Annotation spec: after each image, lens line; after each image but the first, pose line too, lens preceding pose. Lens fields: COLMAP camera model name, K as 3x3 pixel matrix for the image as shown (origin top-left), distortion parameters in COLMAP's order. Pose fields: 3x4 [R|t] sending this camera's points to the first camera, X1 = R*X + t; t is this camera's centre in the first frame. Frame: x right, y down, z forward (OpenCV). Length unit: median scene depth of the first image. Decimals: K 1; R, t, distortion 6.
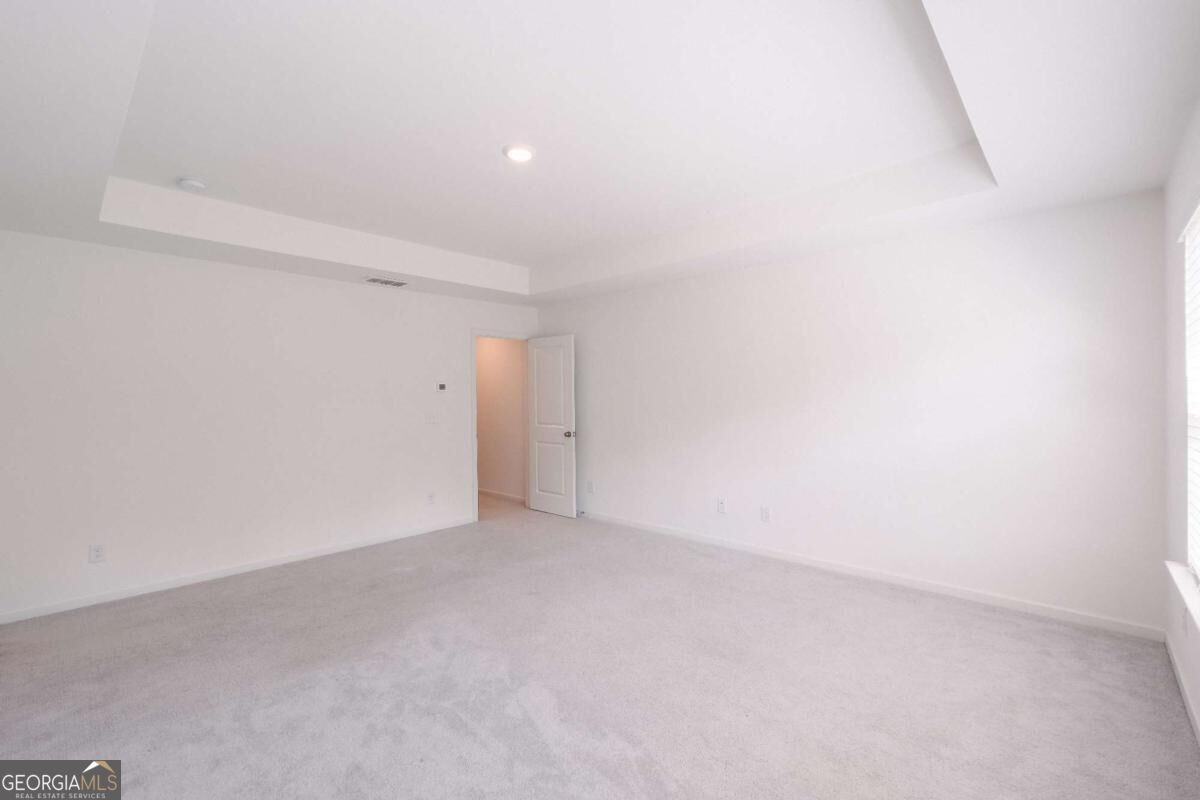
lens RADIAL K [[529.9, 0, 591.8], [0, 529.9, 403.0], [0, 0, 1]] dist [-0.003265, -0.003398]
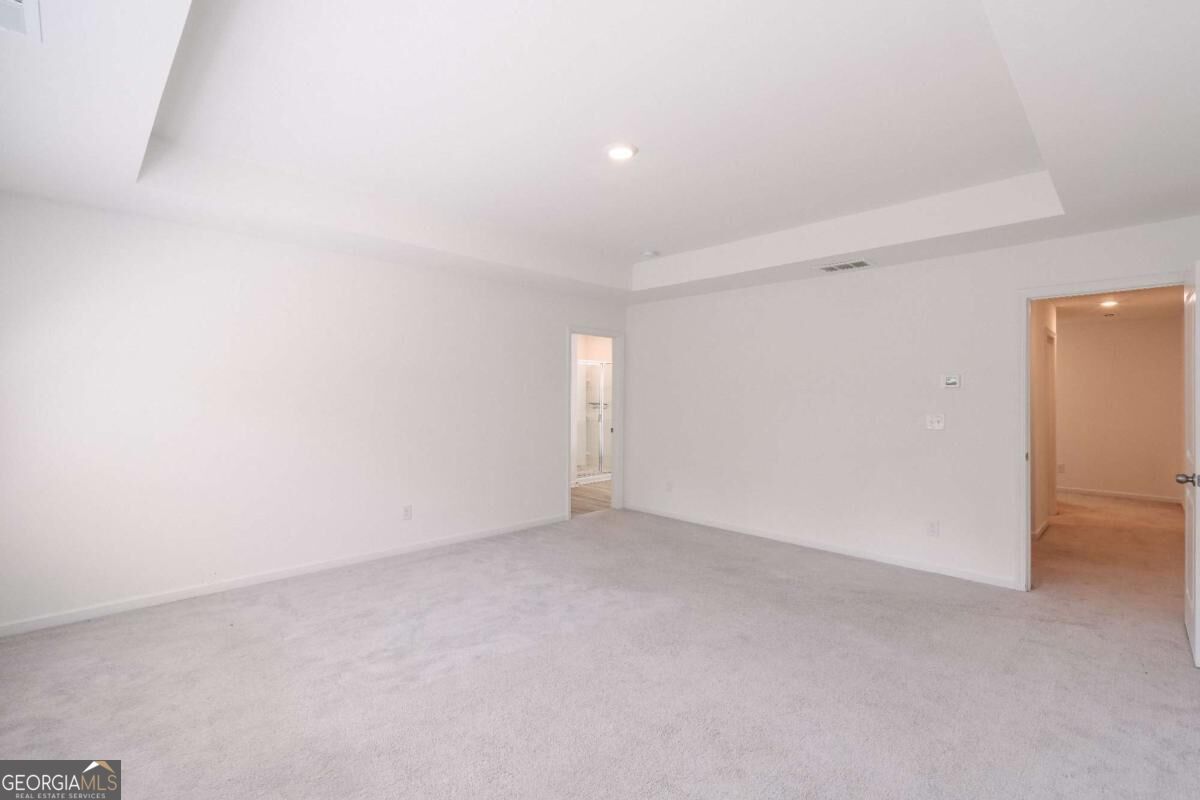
lens RADIAL K [[529.9, 0, 591.7], [0, 529.9, 389.6], [0, 0, 1]] dist [-0.003265, -0.003398]
pose [[-0.059796, 0.000271, -0.998211, 0.551995], [-0.018228, 0.999833, 0.001363, -0.011418], [0.998044, 0.018277, -0.059781, 0.639158]]
